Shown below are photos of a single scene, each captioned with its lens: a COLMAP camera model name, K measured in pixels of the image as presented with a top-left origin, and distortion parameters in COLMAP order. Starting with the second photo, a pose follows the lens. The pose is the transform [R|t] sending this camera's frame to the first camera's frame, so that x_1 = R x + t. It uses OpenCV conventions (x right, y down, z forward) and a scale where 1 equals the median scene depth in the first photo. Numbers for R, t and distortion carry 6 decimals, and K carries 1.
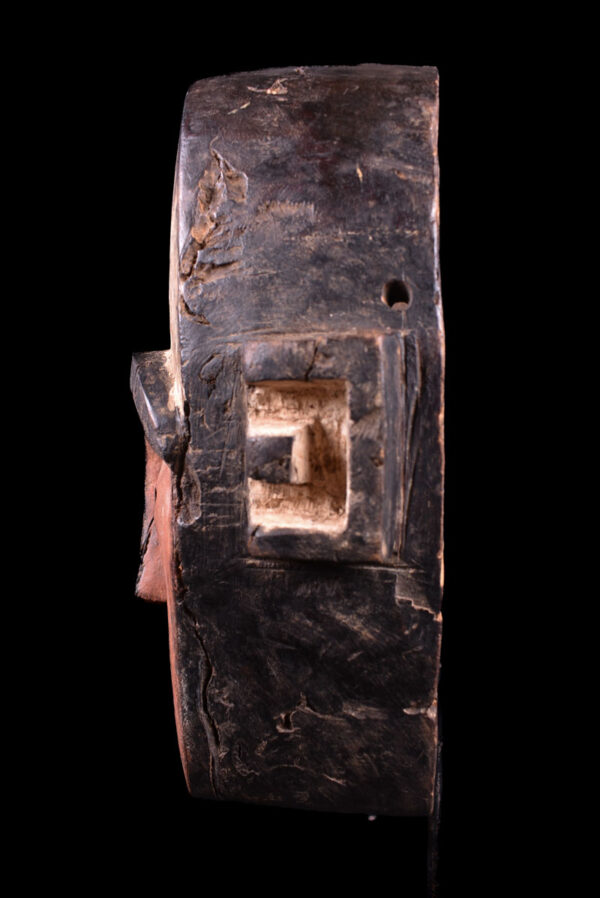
lens RADIAL K [[712.9, 0, 300.0], [0, 712.9, 449.0], [0, 0, 1]] dist [-0.097274, 0.002225]
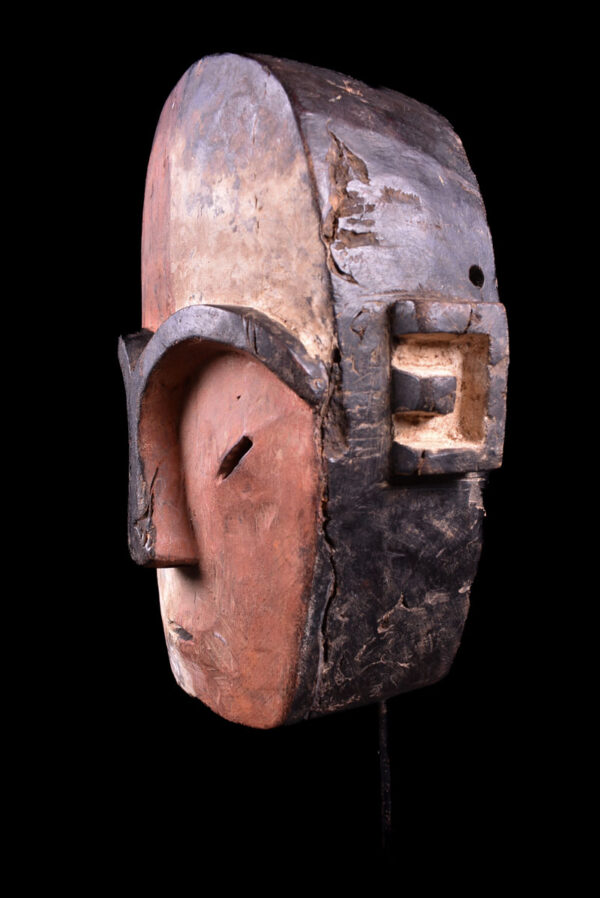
lens RADIAL K [[712.9, 0, 300.0], [0, 712.9, 449.0], [0, 0, 1]] dist [-0.097274, 0.002225]
pose [[0.759683, -0.051680, 0.648237, -0.942286], [0.049876, 0.998531, 0.021156, 0.063844], [-0.648378, 0.016260, 0.761145, 0.179521]]
